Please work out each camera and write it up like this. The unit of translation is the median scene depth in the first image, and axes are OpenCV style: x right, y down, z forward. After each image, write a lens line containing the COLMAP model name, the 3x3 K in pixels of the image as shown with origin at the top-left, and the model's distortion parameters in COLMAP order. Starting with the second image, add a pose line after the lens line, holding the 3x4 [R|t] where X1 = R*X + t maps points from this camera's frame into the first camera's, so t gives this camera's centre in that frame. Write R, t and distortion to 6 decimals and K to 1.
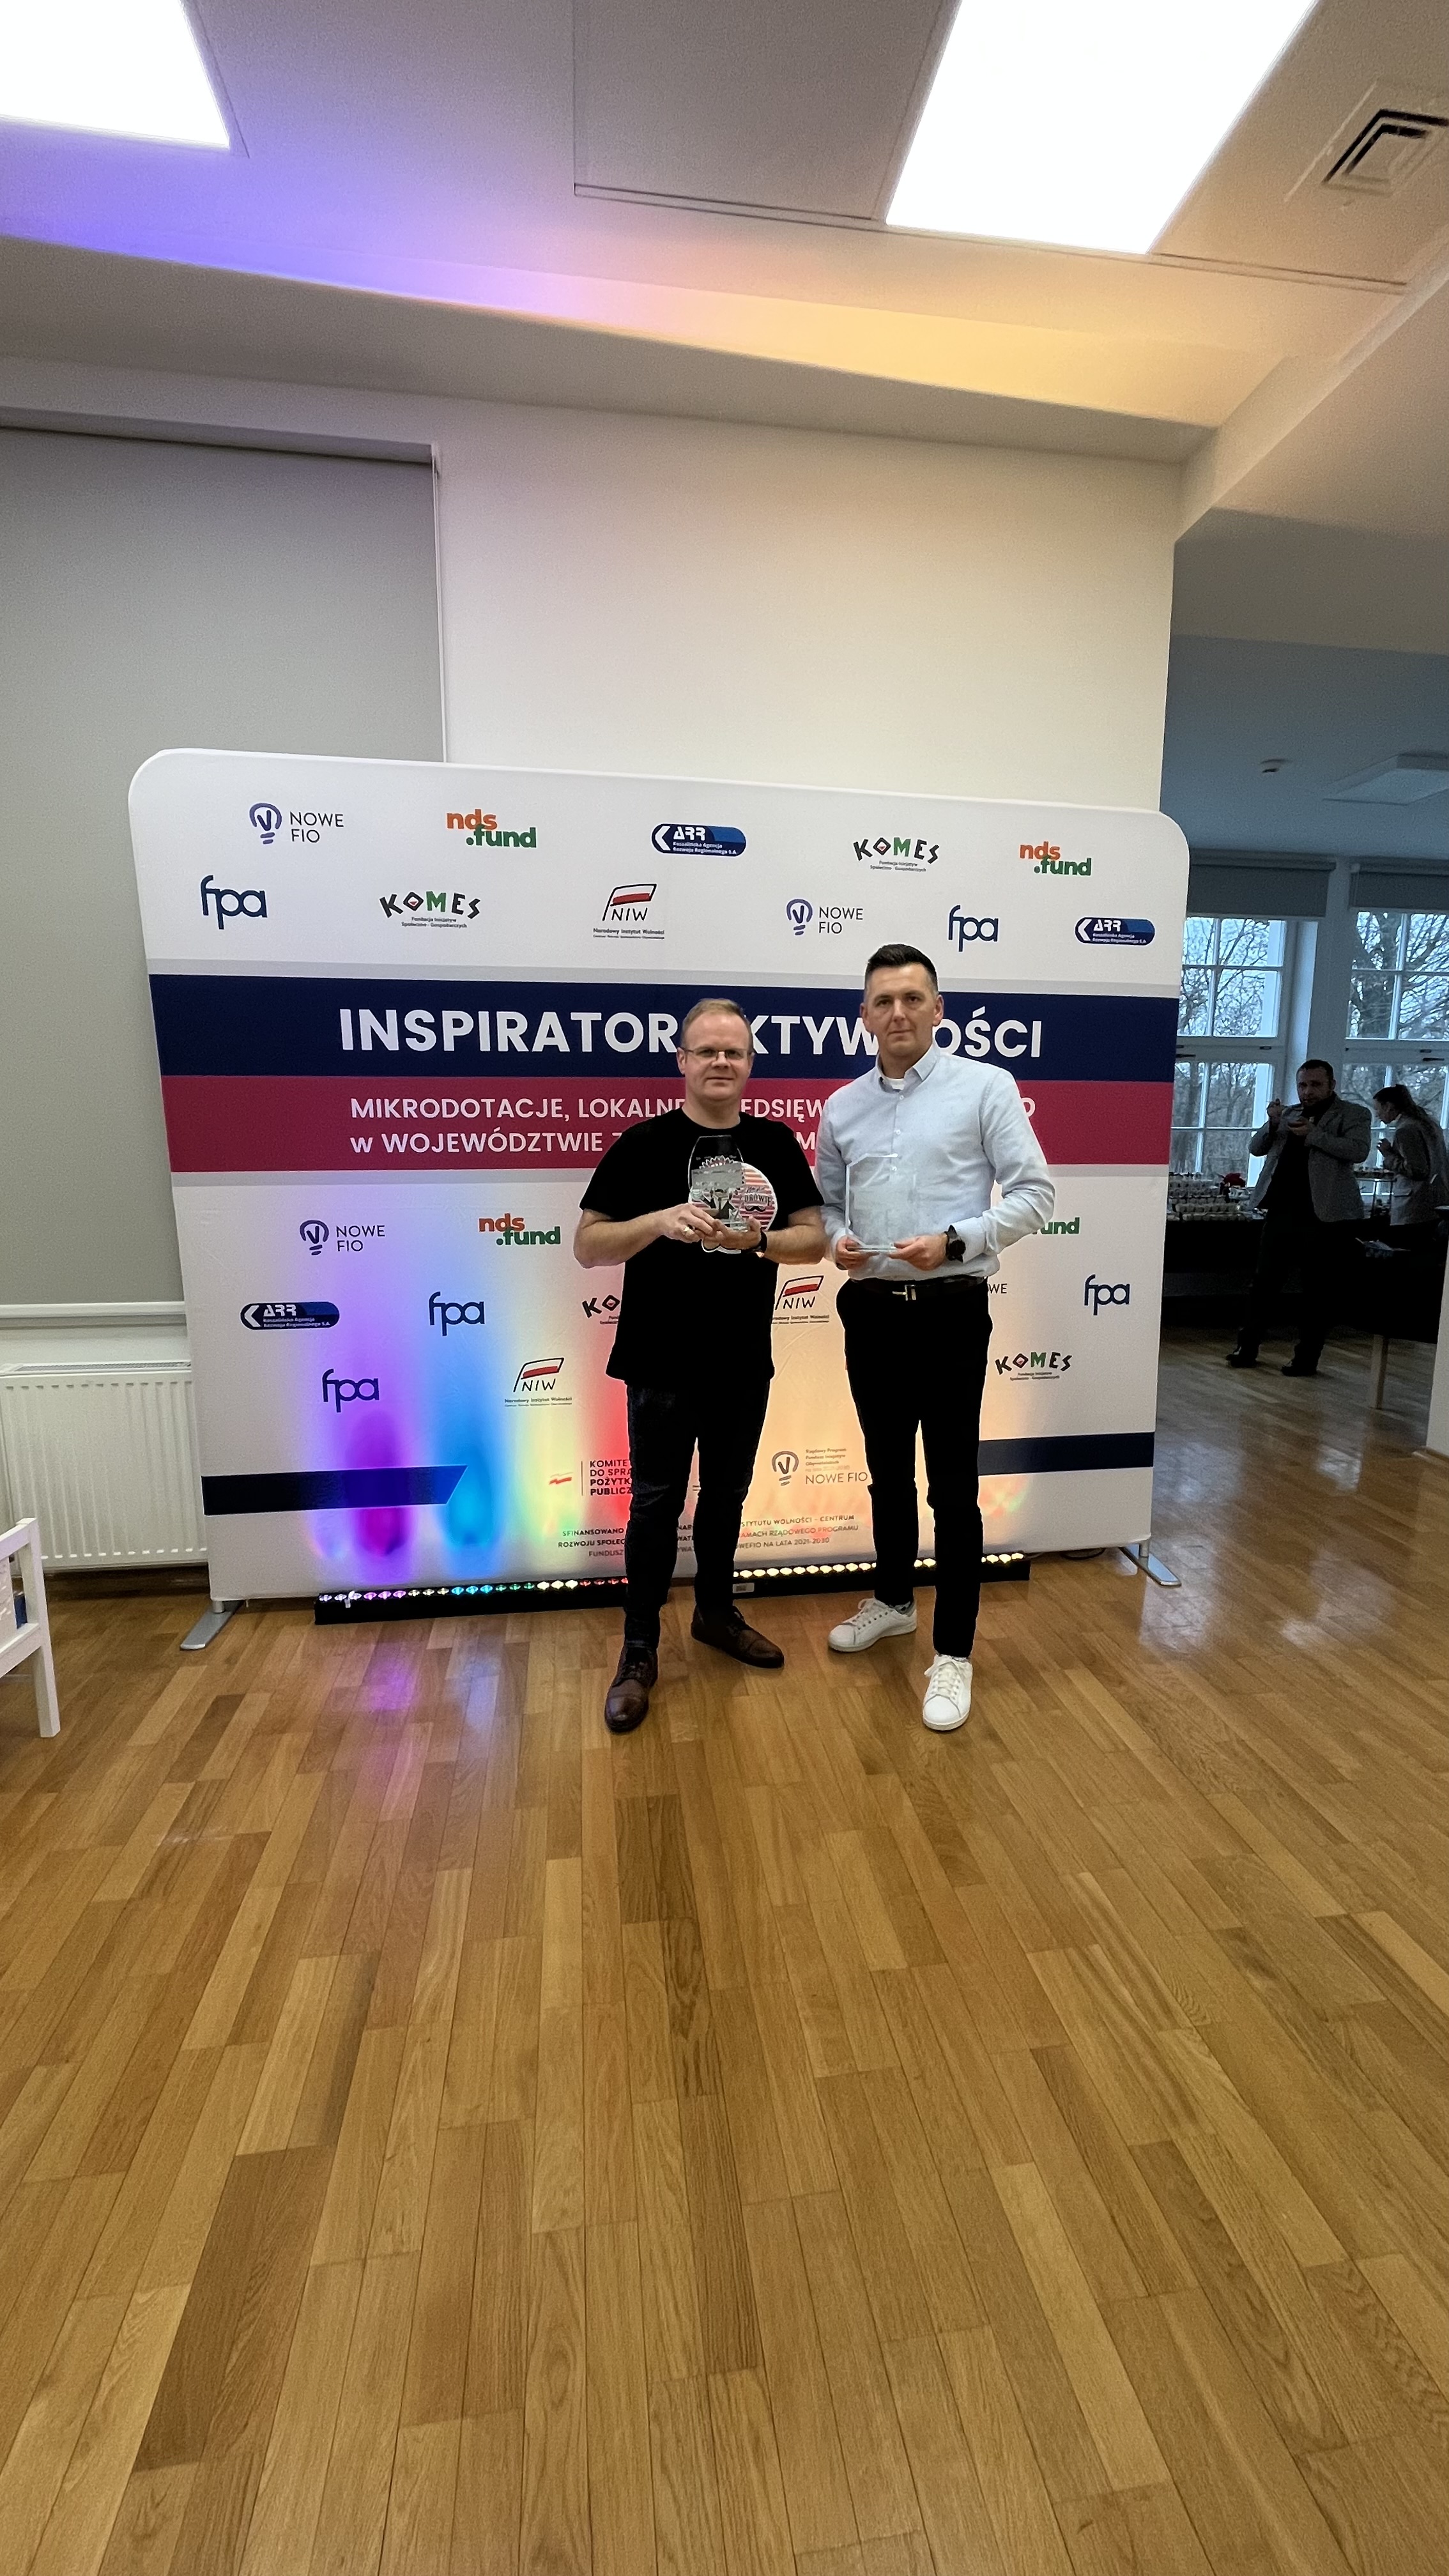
lens RADIAL K [[1045.3, 0, 722.3], [0, 1045.3, 1282.3], [0, 0, 1]] dist [0.000011, -0.000356]
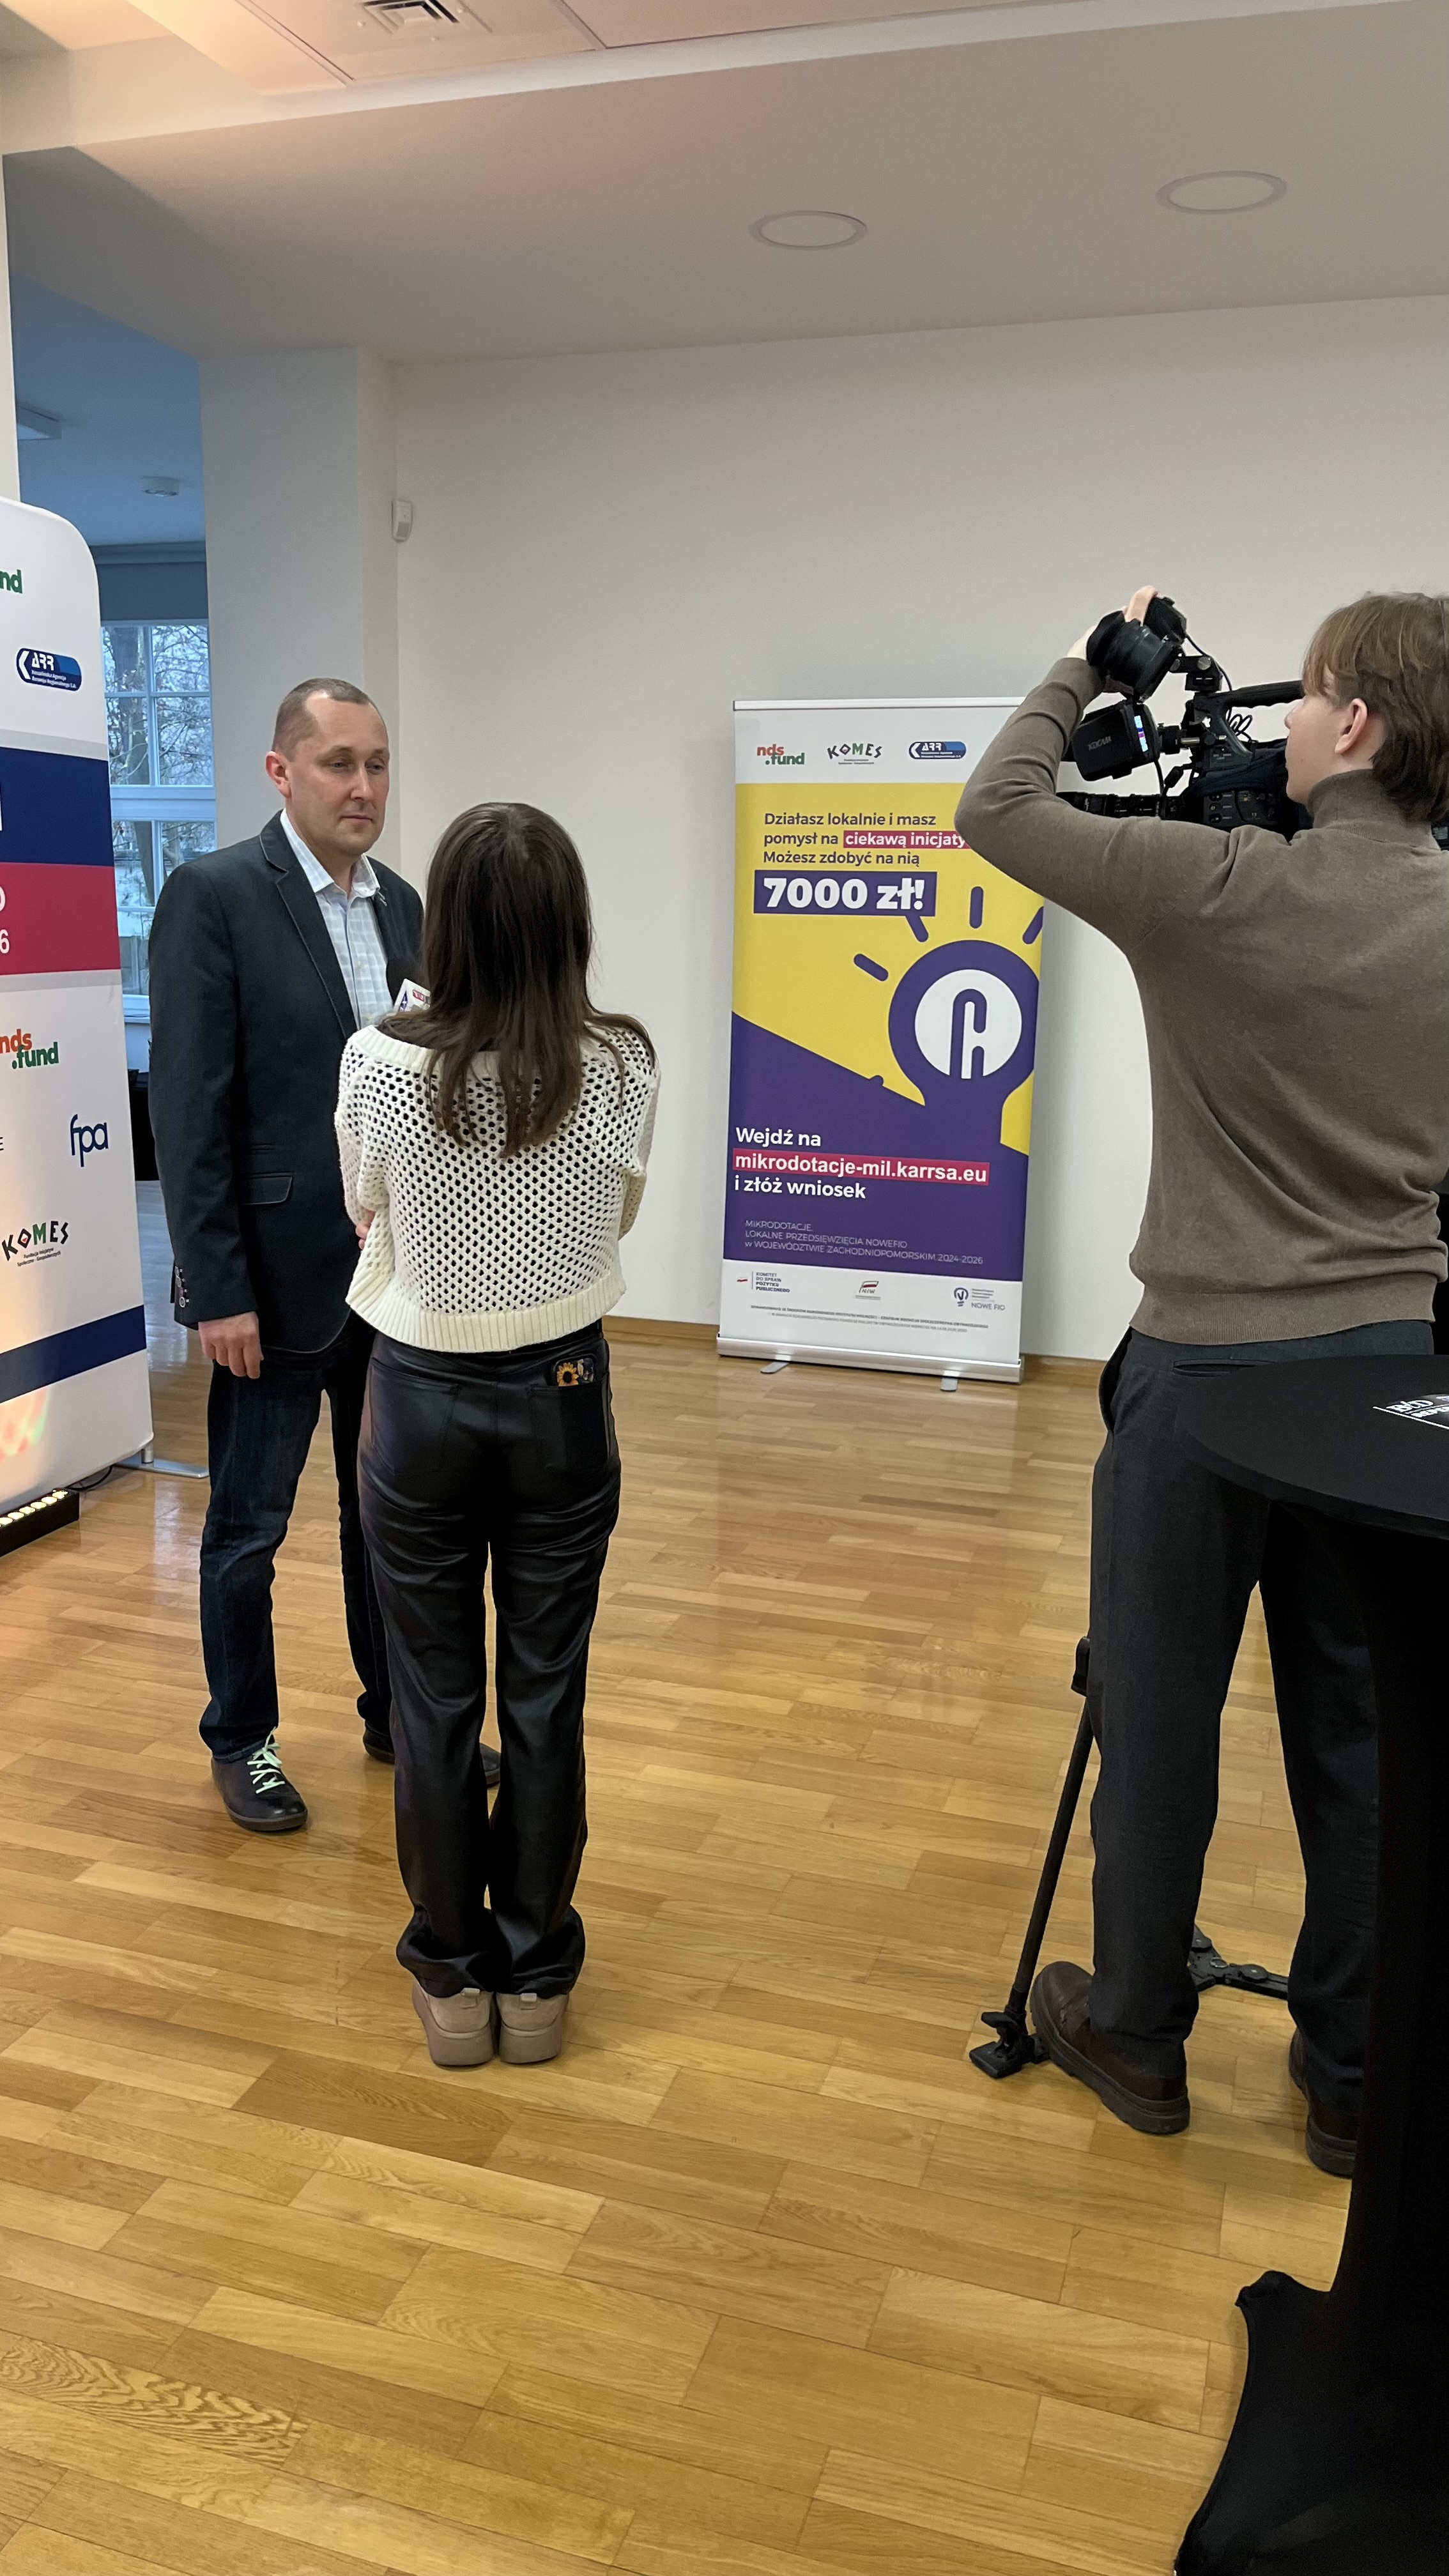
lens RADIAL K [[1960.6, 0, 726.5], [0, 1960.6, 1312.8], [0, 0, 1]] dist [0.041542, -0.053729]
pose [[0.432318, -0.187037, 0.882110, -0.868871], [0.125016, 0.981236, 0.146786, -0.019463], [-0.893013, 0.046820, 0.447589, -0.095505]]
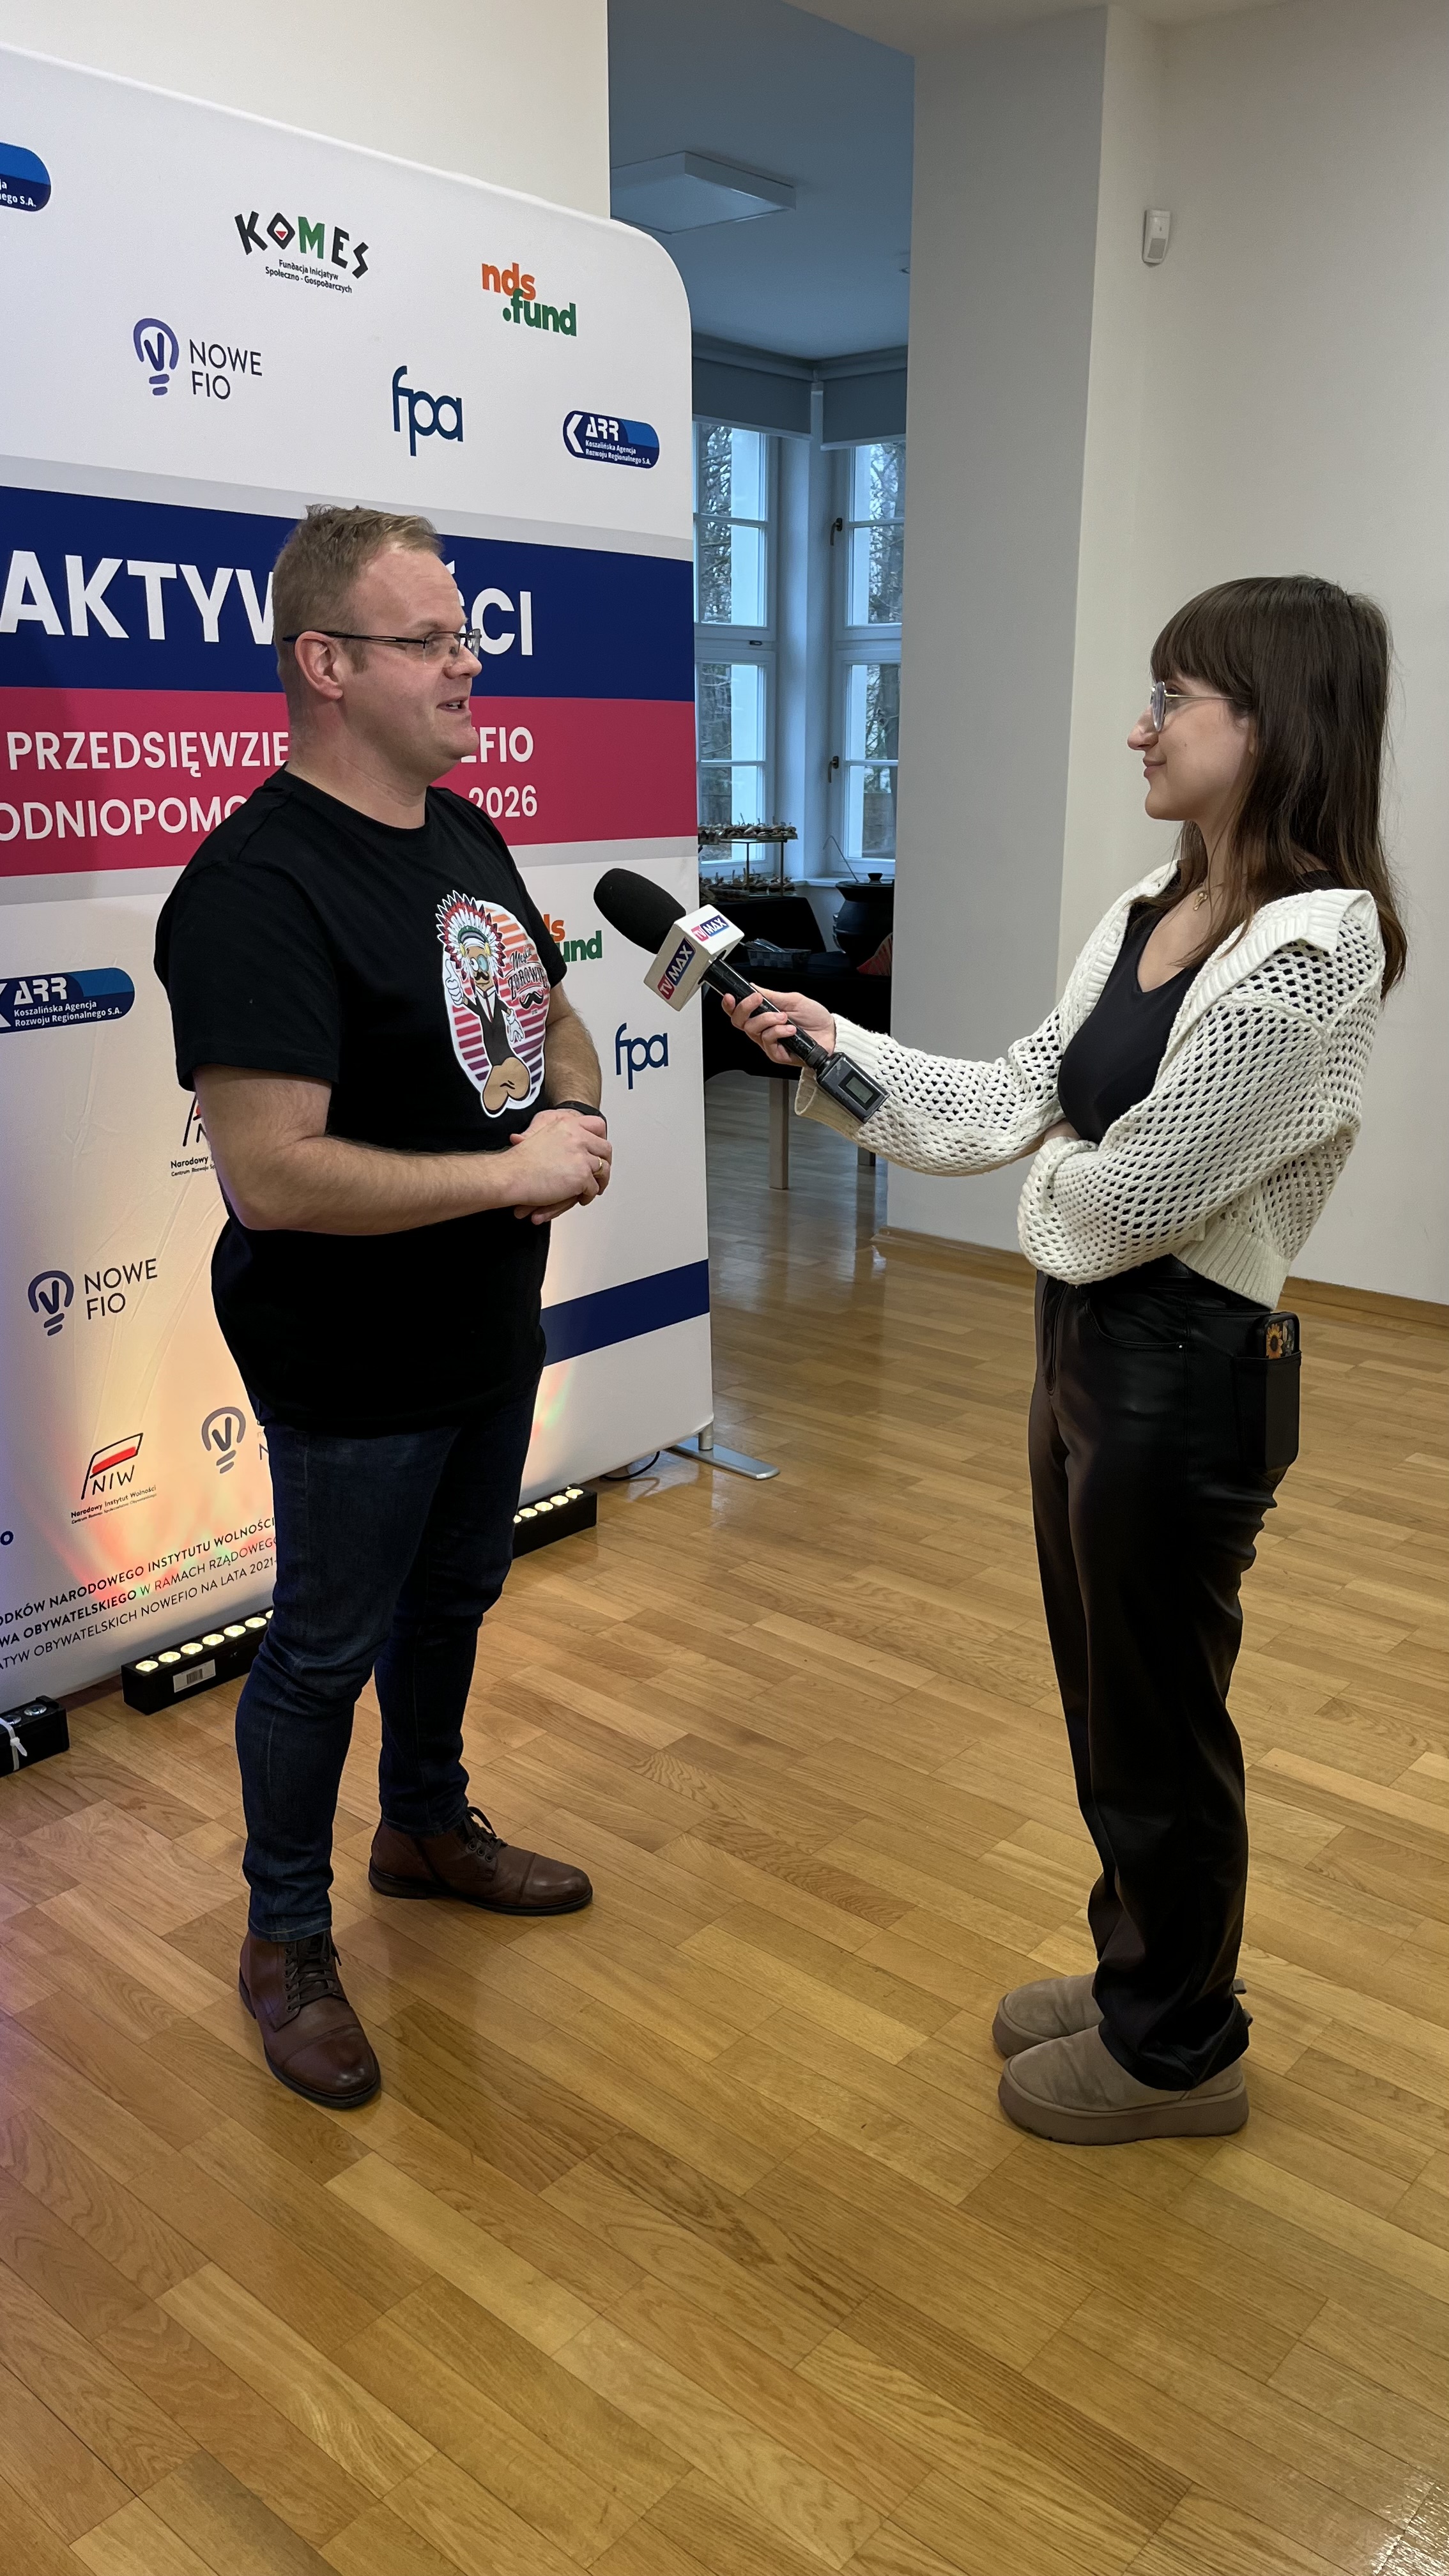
lens RADIAL K [[1960.6, 0, 726.5], [0, 1960.6, 1312.8], [0, 0, 1]] dist [0.041542, -0.053729]
pose [[0.753521, -0.189346, 0.629567, -0.415312], [0.108765, 0.980335, 0.164661, -0.027265], [-0.648364, -0.055601, 0.759297, 0.080483]]
